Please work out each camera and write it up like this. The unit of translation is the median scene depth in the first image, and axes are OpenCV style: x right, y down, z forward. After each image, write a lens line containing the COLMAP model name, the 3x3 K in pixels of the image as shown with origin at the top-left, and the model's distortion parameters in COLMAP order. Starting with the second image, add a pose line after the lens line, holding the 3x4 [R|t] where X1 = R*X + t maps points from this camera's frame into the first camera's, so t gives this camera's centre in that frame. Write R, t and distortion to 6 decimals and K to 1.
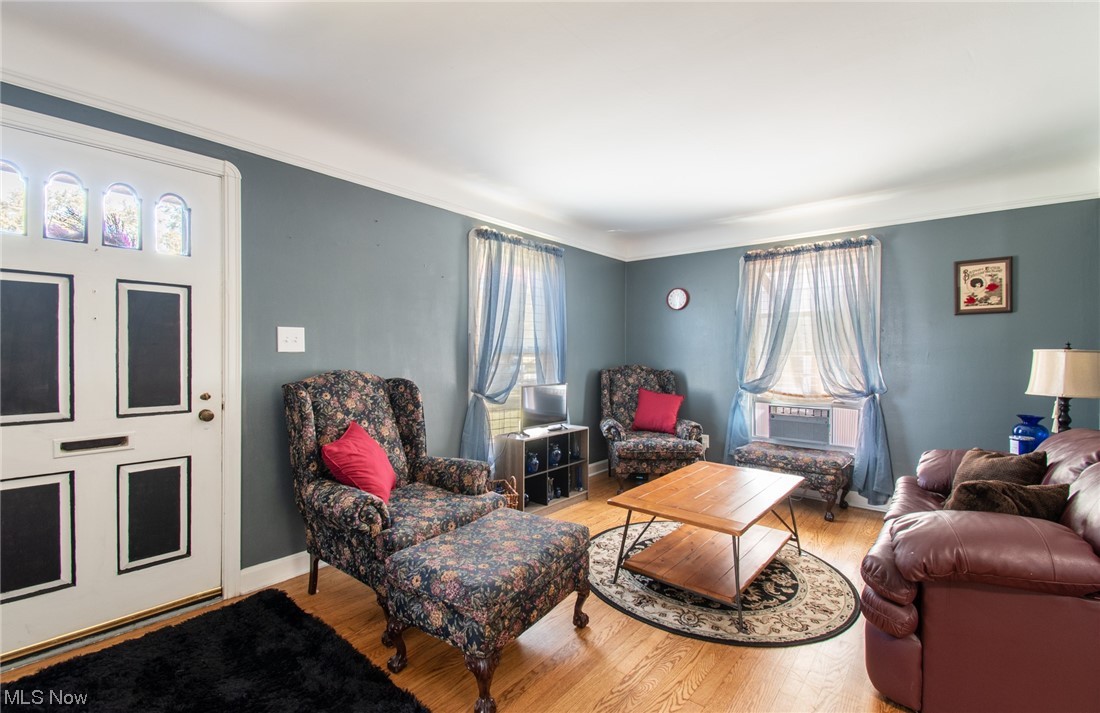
lens RADIAL K [[467.1, 0, 552.7], [0, 467.1, 361.8], [0, 0, 1]] dist [0.022245, -0.024112]
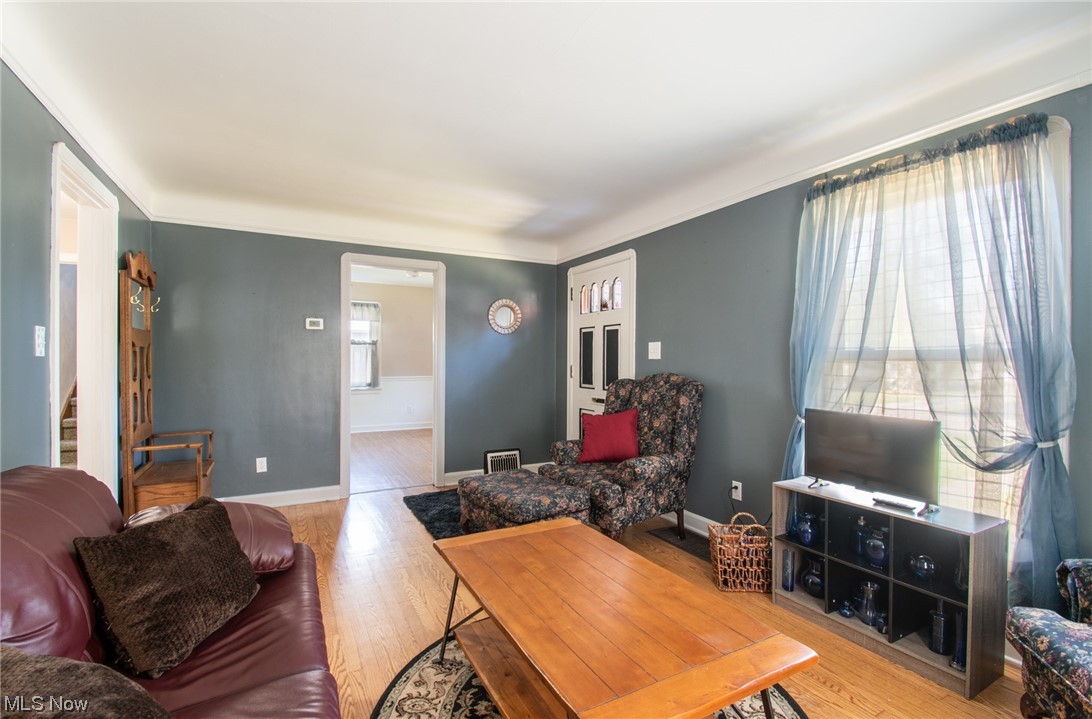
lens RADIAL K [[494.4, 0, 544.7], [0, 494.4, 362.2], [0, 0, 1]] dist [0.022961, -0.020624]
pose [[-0.359428, 0.000468, -0.933173, 0.771656], [-0.022552, 0.999703, 0.009187, -0.013470], [0.932900, 0.024347, -0.359311, 0.952138]]
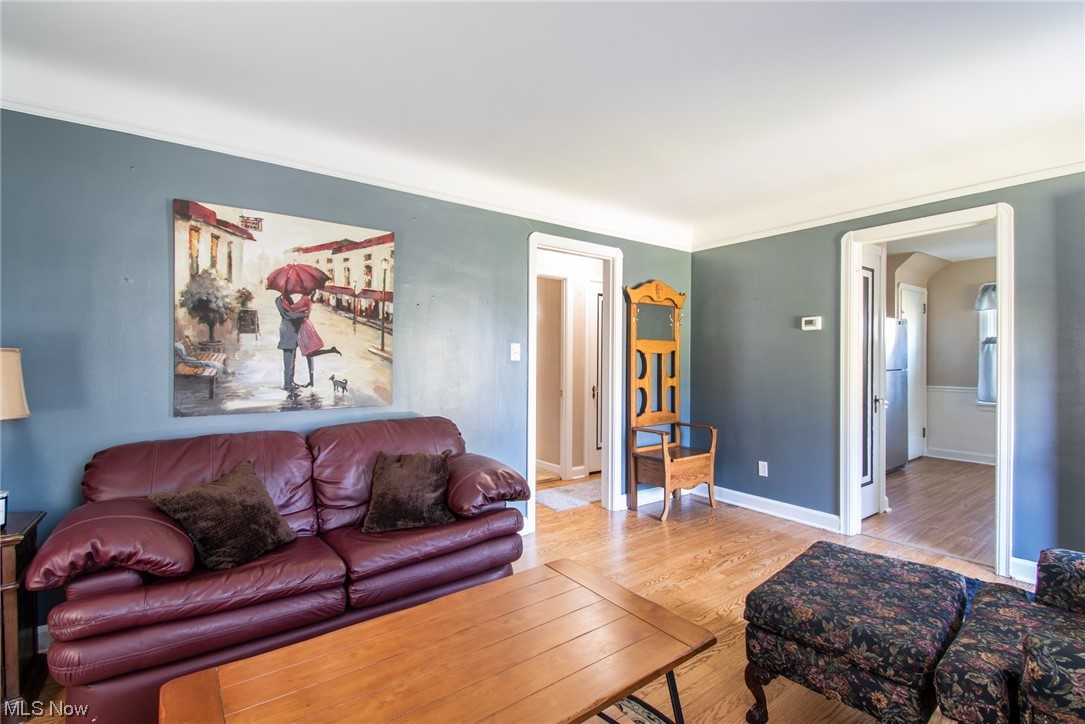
lens RADIAL K [[496.0, 0, 552.0], [0, 496.0, 360.1], [0, 0, 1]] dist [0.043749, -0.039087]
pose [[-0.976099, -0.009615, 0.217115, 0.134852], [-0.005367, 0.999783, 0.020146, -0.022724], [-0.217261, 0.018500, -0.975938, 1.172592]]
